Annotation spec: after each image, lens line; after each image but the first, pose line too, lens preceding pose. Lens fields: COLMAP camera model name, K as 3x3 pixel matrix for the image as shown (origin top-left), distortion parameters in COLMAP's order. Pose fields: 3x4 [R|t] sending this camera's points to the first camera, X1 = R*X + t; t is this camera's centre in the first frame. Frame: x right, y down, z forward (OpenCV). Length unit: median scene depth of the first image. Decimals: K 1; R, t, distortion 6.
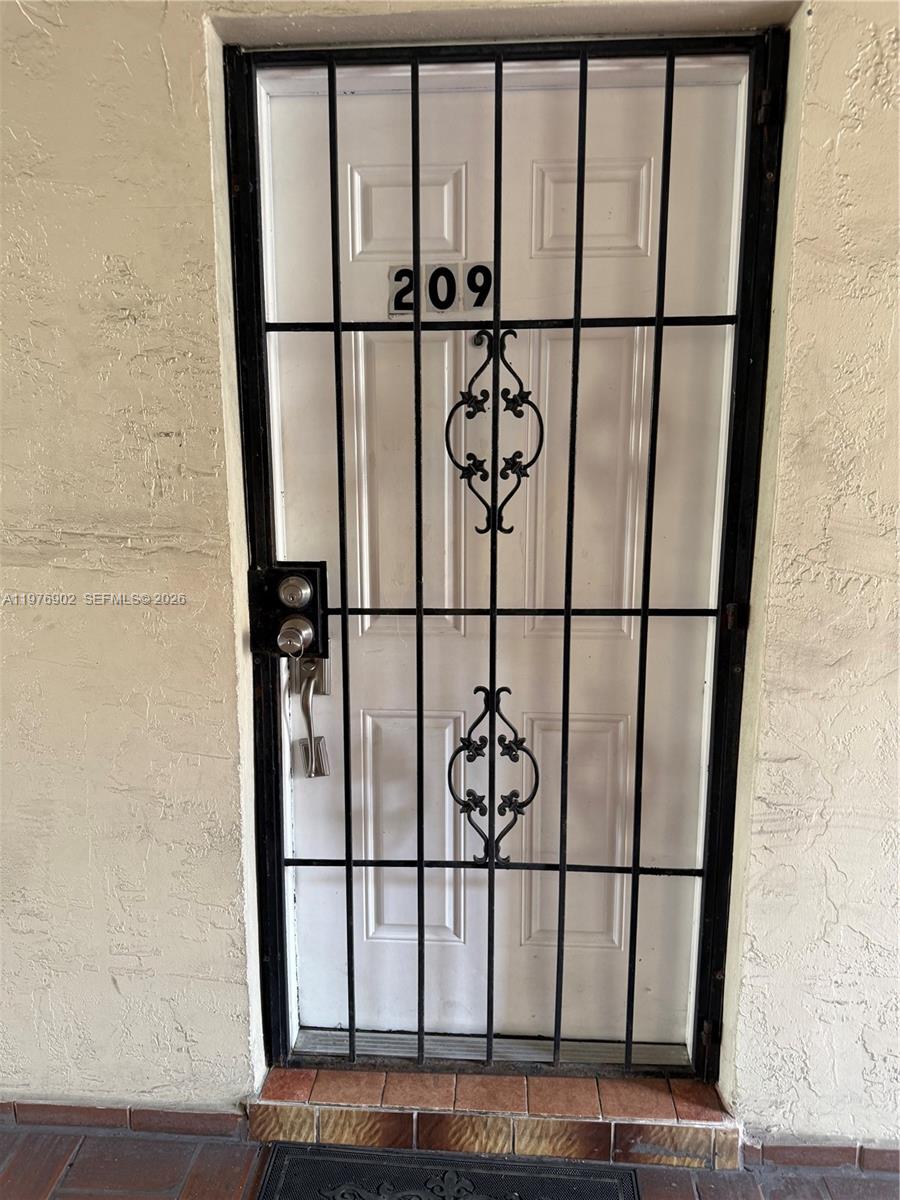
lens RADIAL K [[843.6, 0, 450.0], [0, 843.6, 600.0], [0, 0, 1]] dist [0.028590, -0.006610]
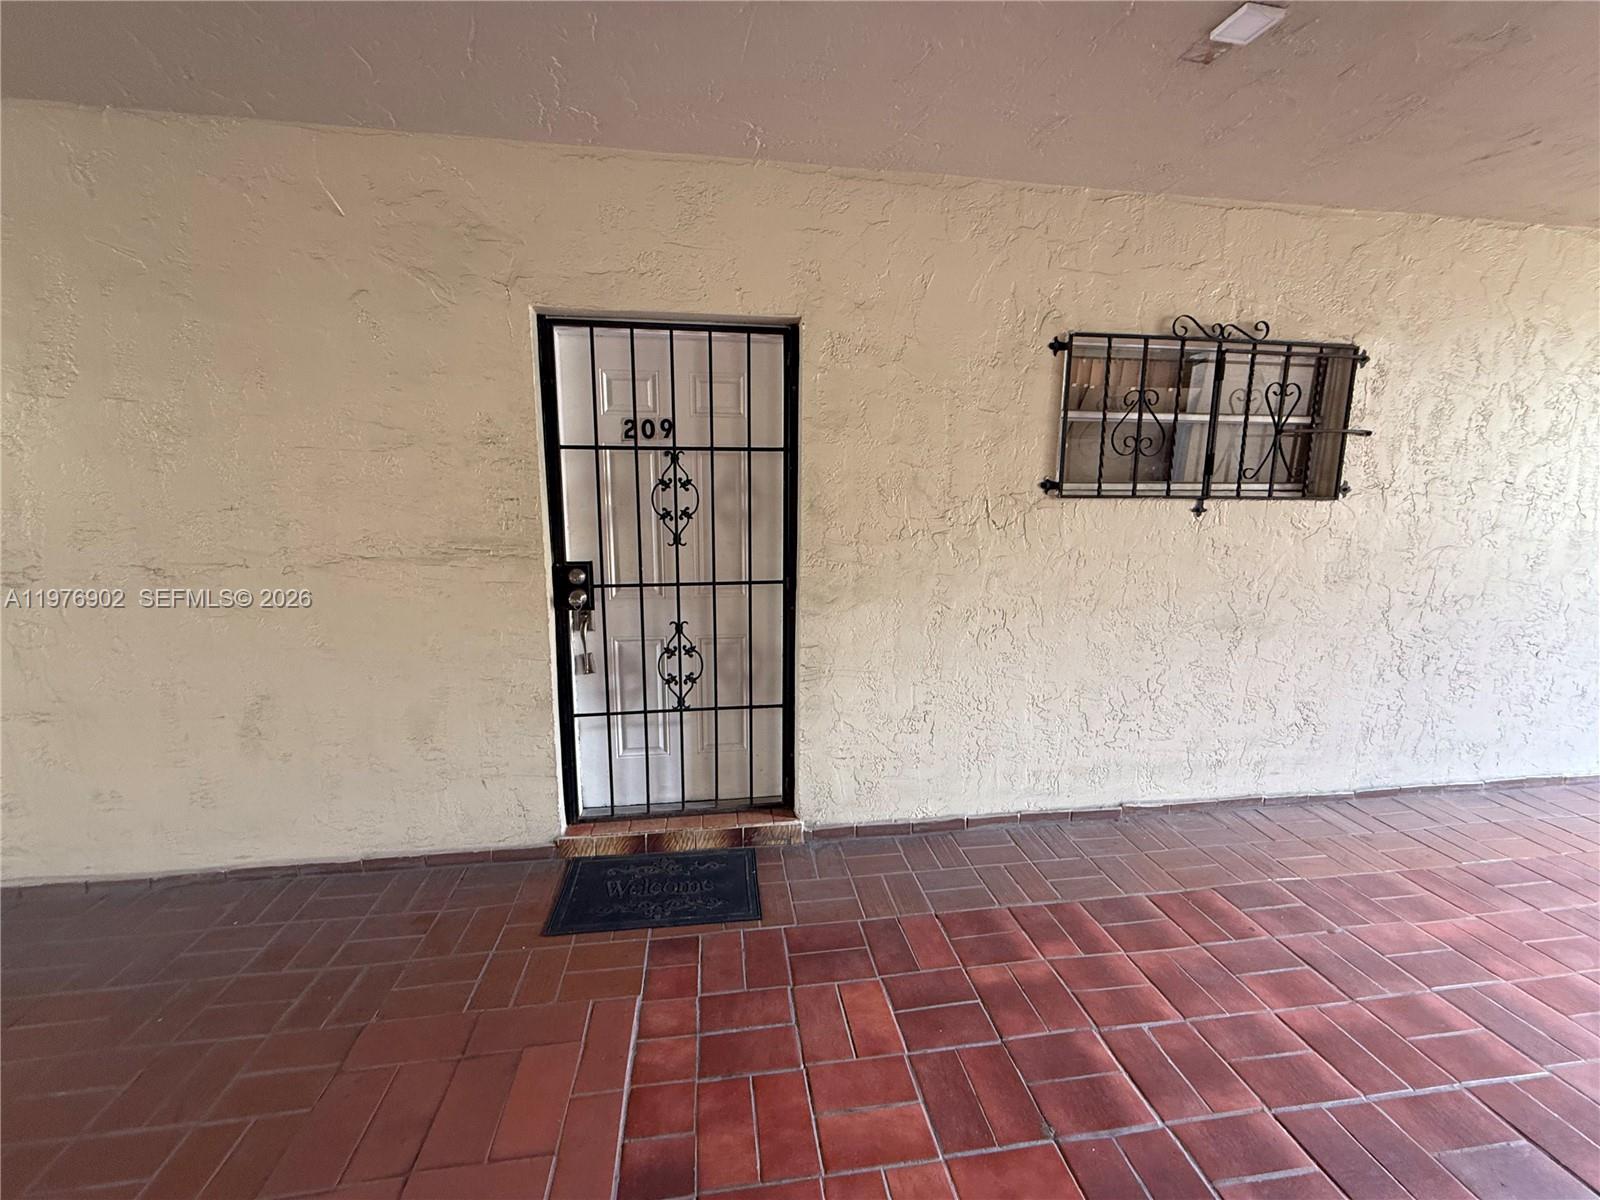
lens RADIAL K [[636.9, 0, 796.3], [0, 636.9, 597.7], [0, 0, 1]] dist [0.000128, -0.000062]
pose [[0.980744, -0.026916, 0.193435, 0.032032], [0.027931, 0.999607, -0.002519, 0.057088], [-0.193291, 0.007873, 0.981110, -0.565038]]
